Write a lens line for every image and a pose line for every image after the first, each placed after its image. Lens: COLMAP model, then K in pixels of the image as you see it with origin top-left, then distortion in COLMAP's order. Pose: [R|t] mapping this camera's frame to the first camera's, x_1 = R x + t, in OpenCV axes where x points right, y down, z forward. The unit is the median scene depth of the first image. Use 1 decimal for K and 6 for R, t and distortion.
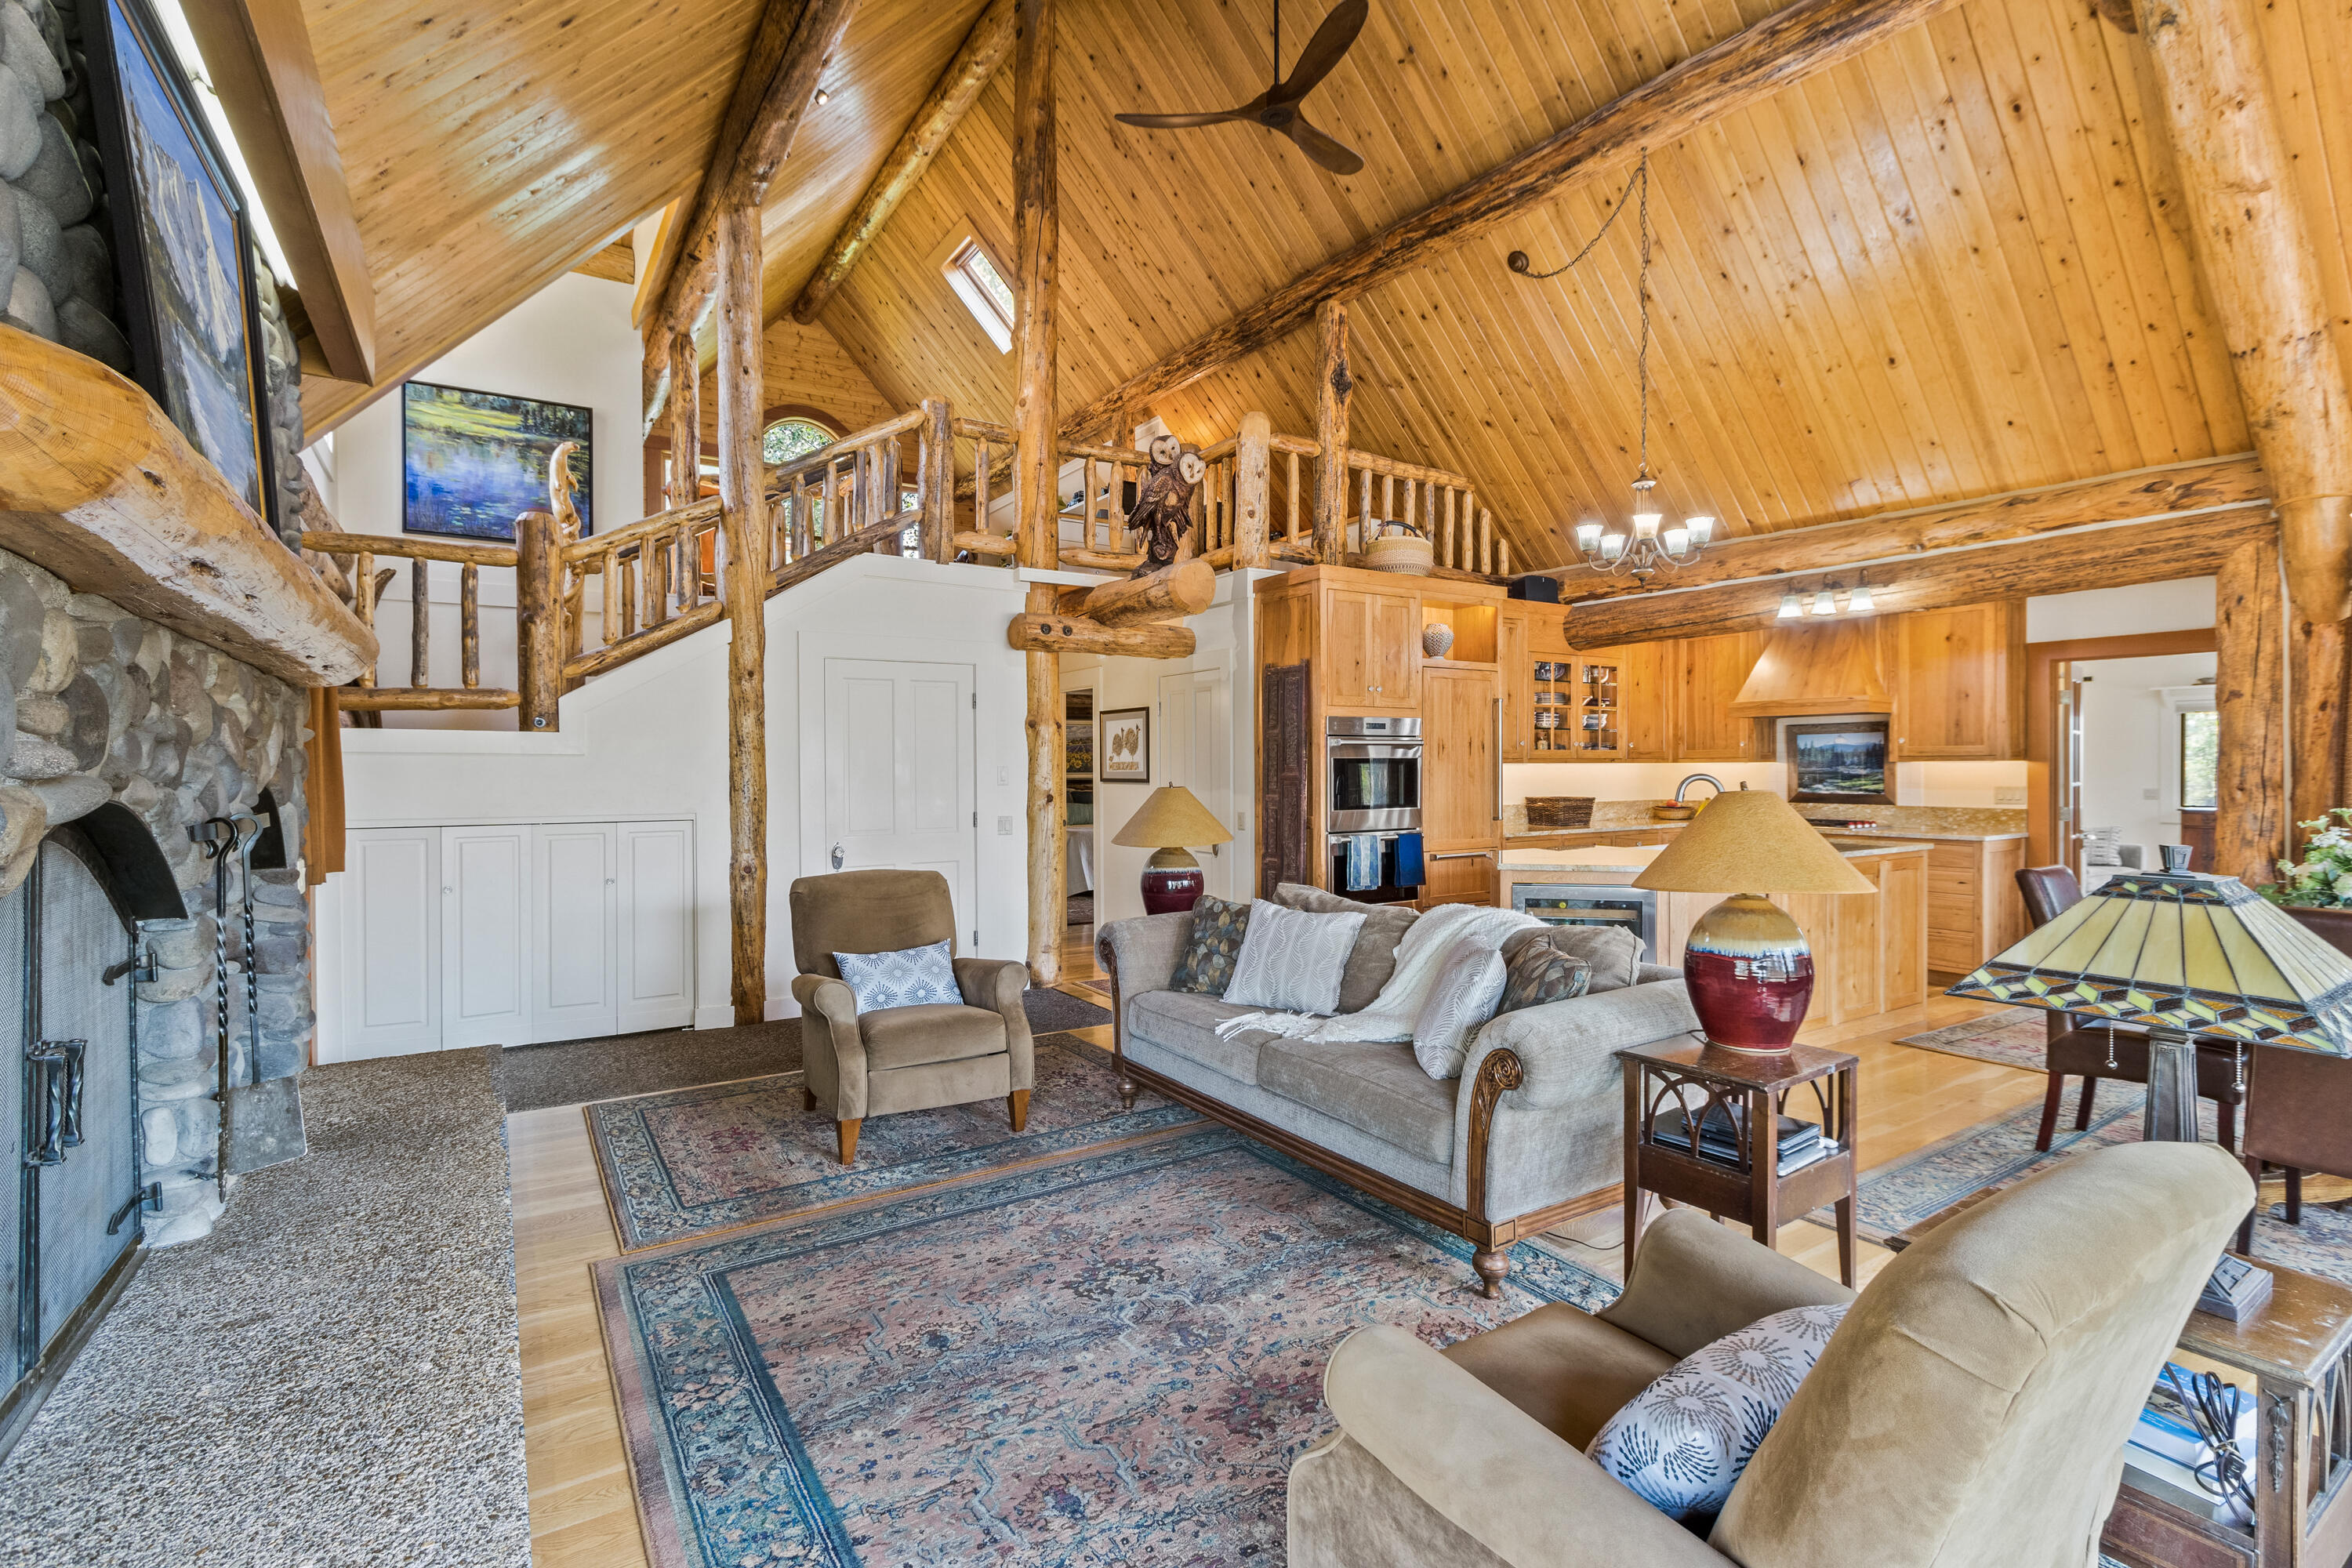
lens RADIAL K [[1089.6, 0, 1173.0], [0, 1089.6, 770.3], [0, 0, 1]] dist [-0.000845, -0.000171]
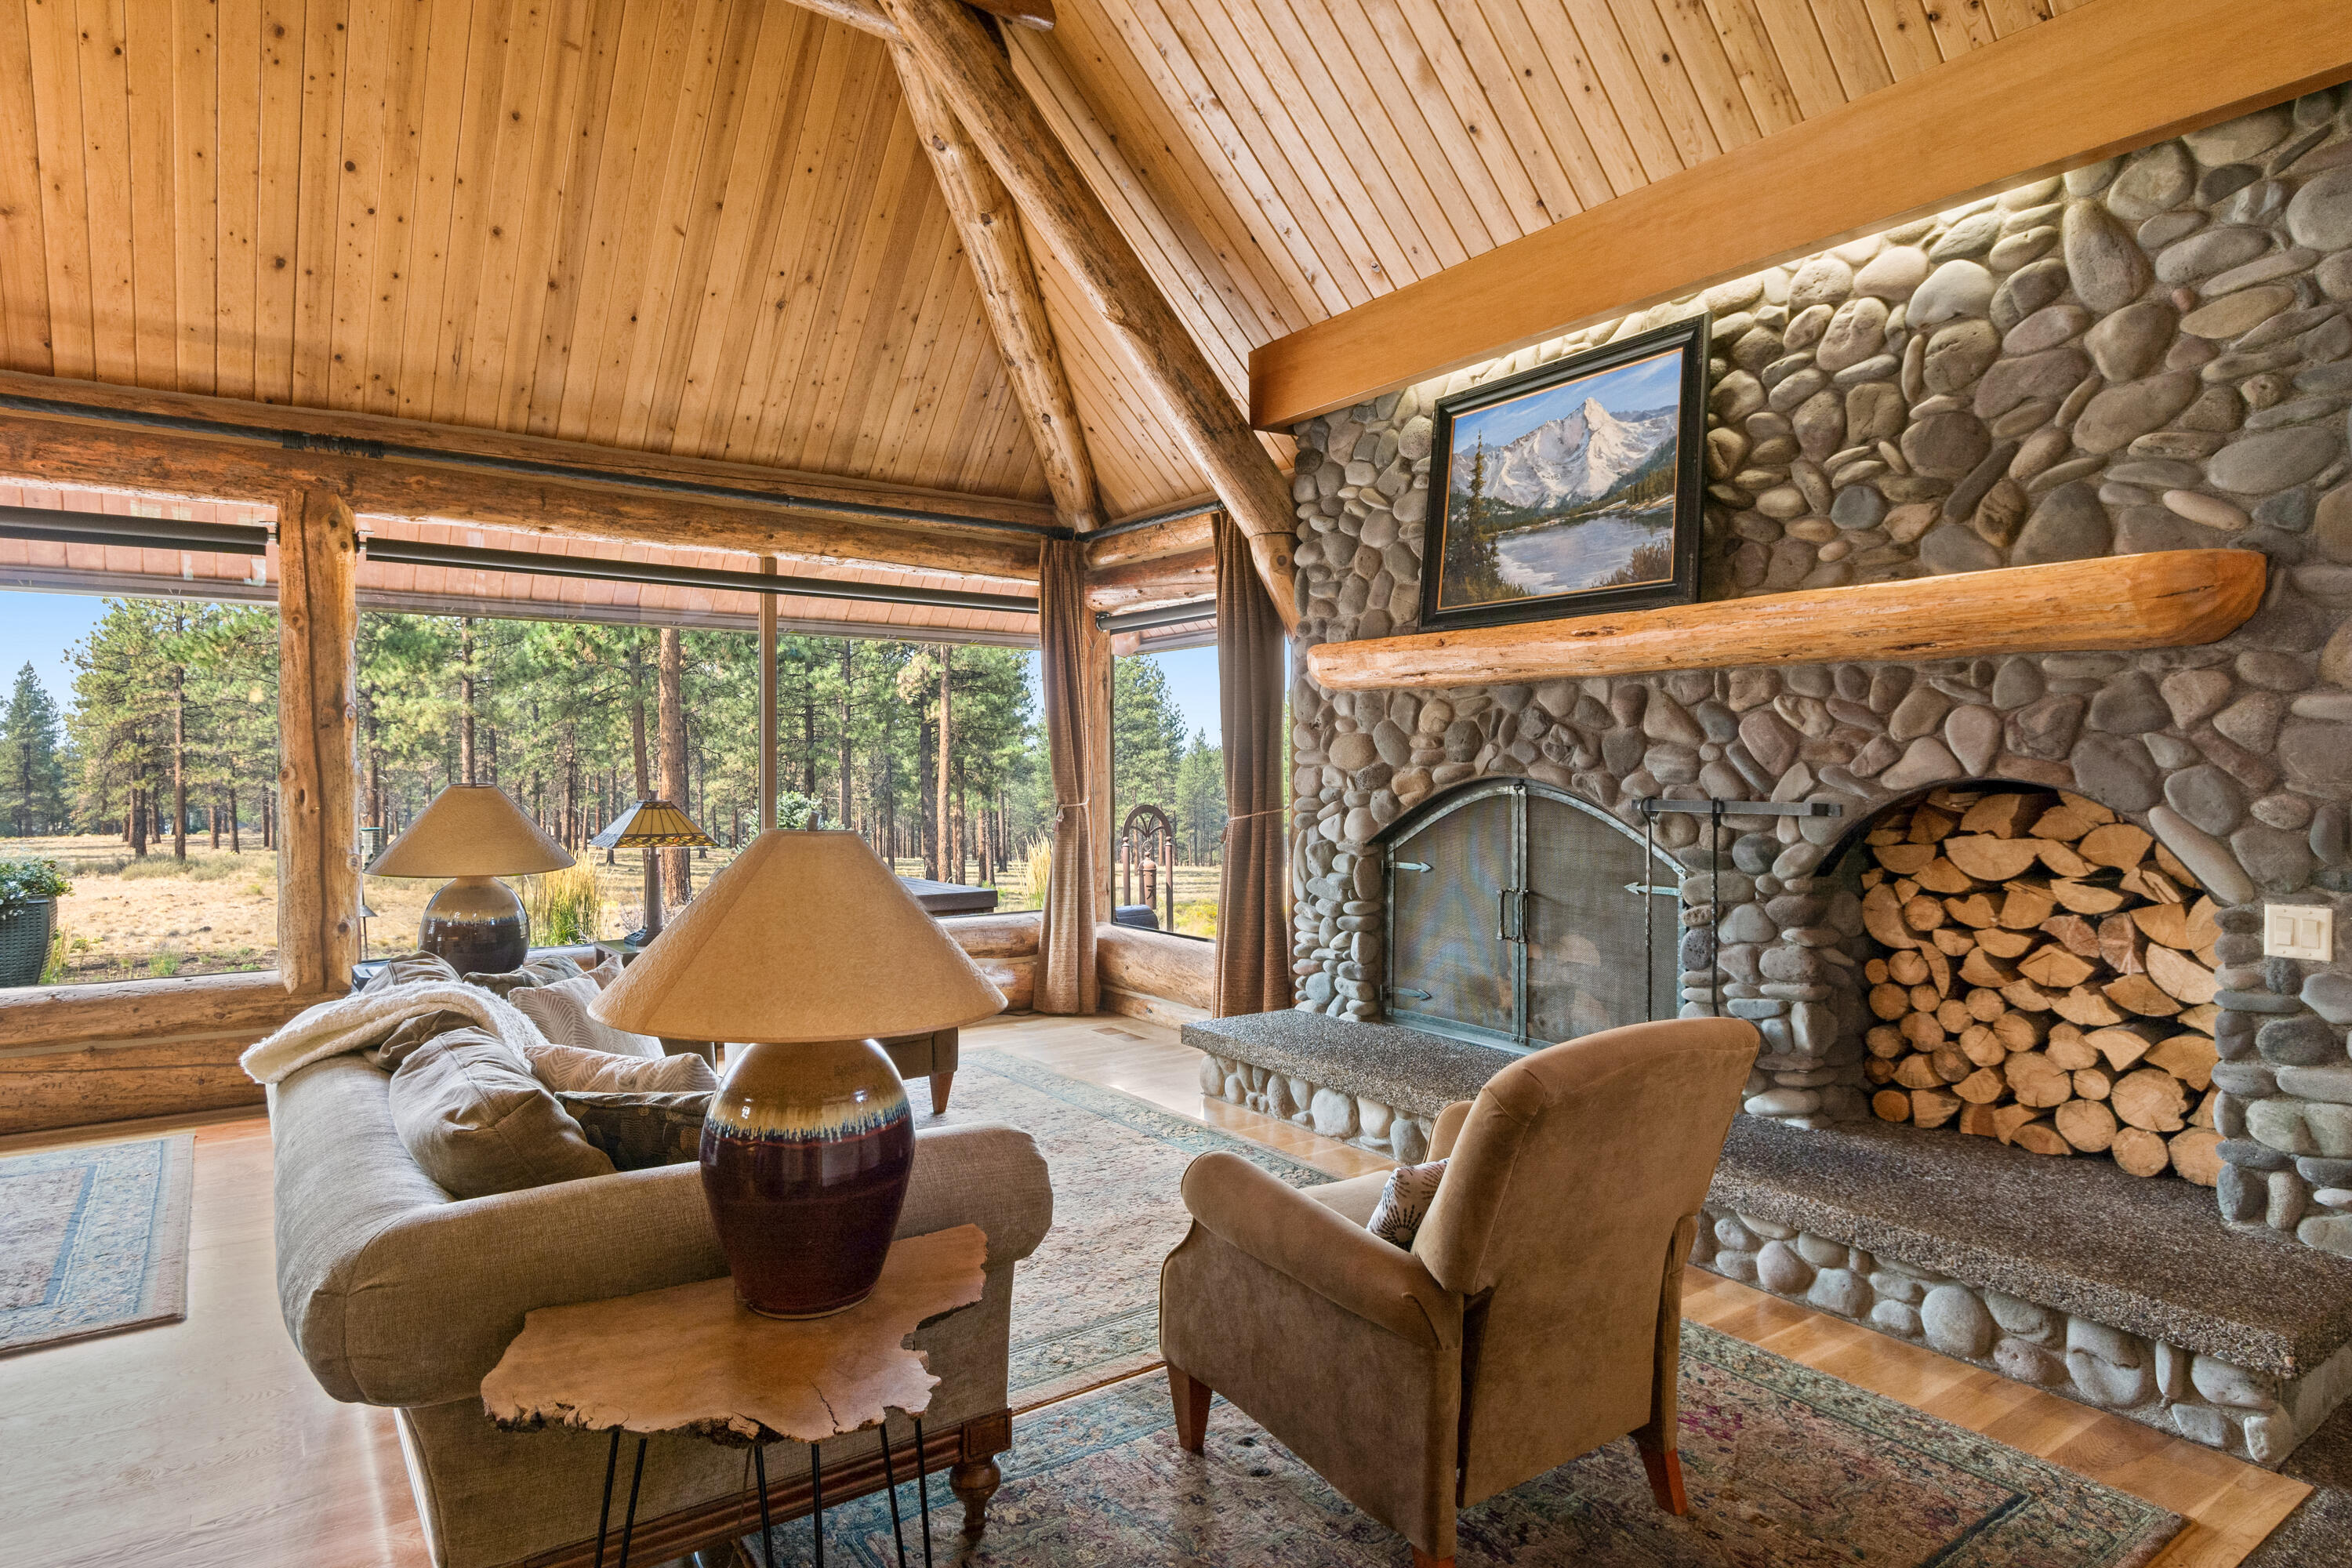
lens RADIAL K [[1300.9, 0, 1169.2], [0, 1300.9, 757.5], [0, 0, 1]] dist [0.002711, -0.001217]
pose [[-0.998831, 0.003009, -0.048249, -0.060847], [0.002978, 0.999995, 0.000715, -0.003814], [0.048251, 0.000571, -0.998835, 0.990248]]
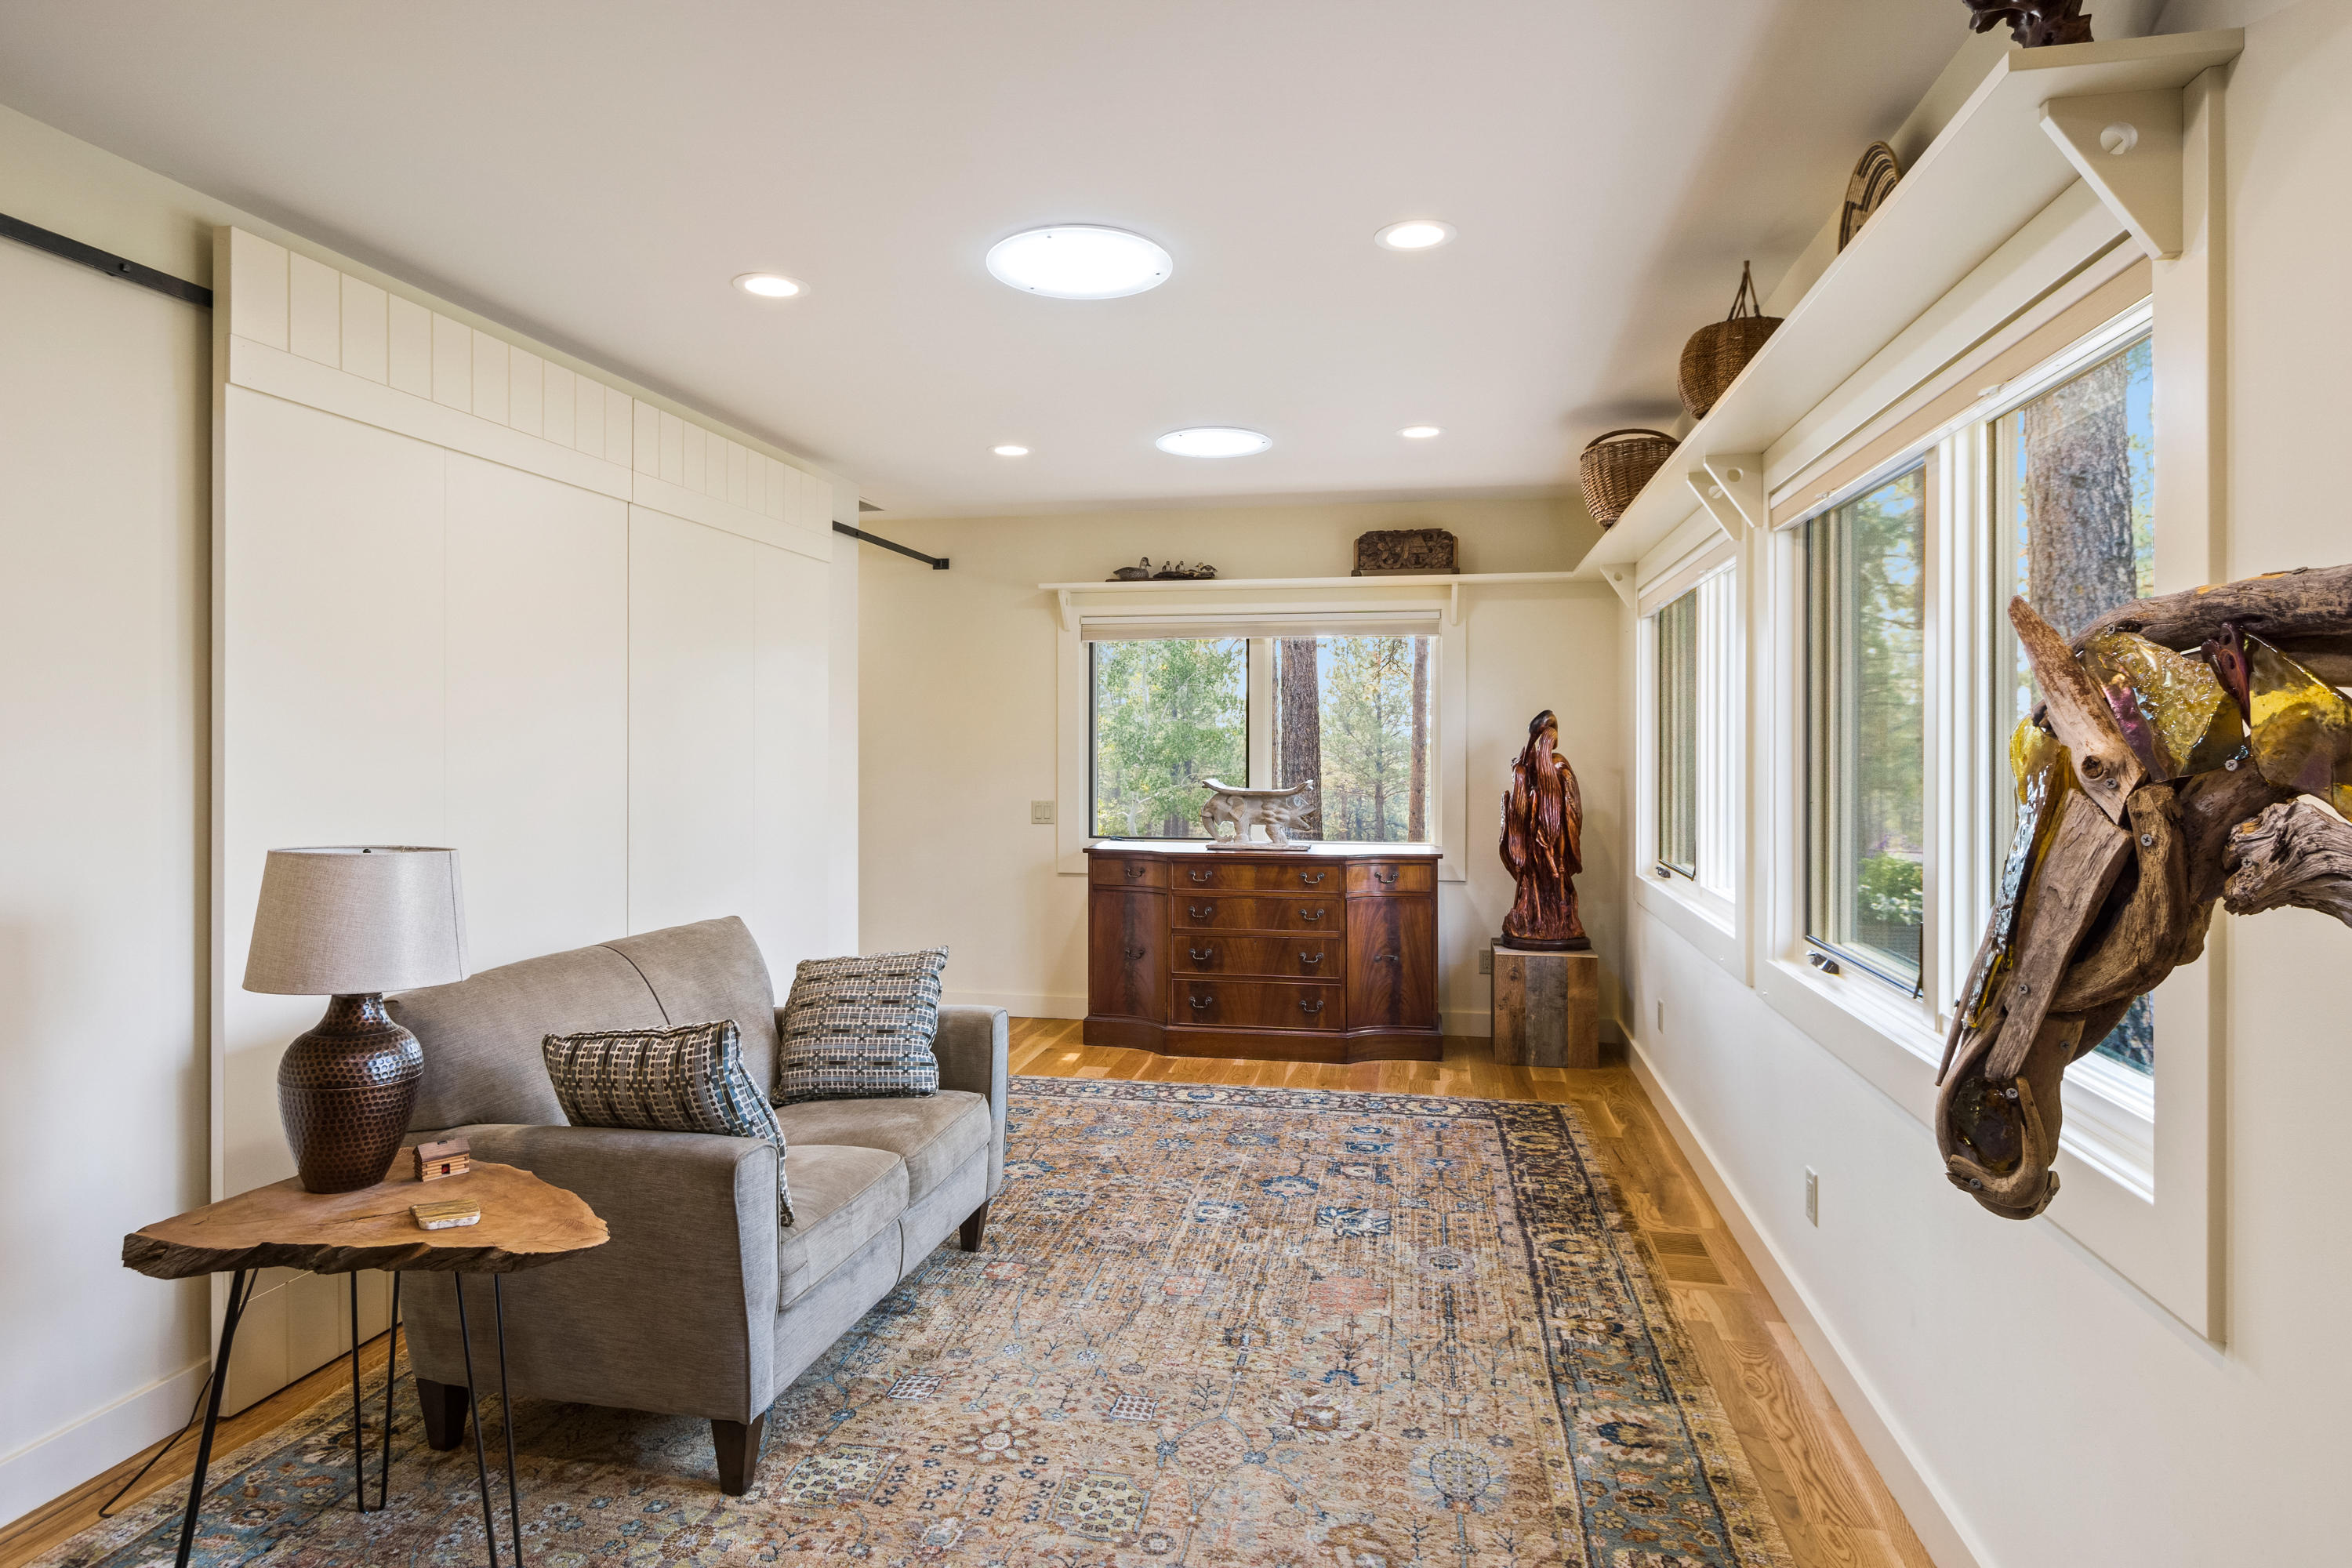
lens RADIAL K [[1292.8, 0, 1175.6], [0, 1292.8, 742.6], [0, 0, 1]] dist [-0.000176, -0.000561]
pose [[0.689733, 0.008551, 0.724014, 0.915324], [-0.004182, 0.999961, -0.007827, -0.007979], [-0.724052, 0.002370, 0.689741, 0.982822]]
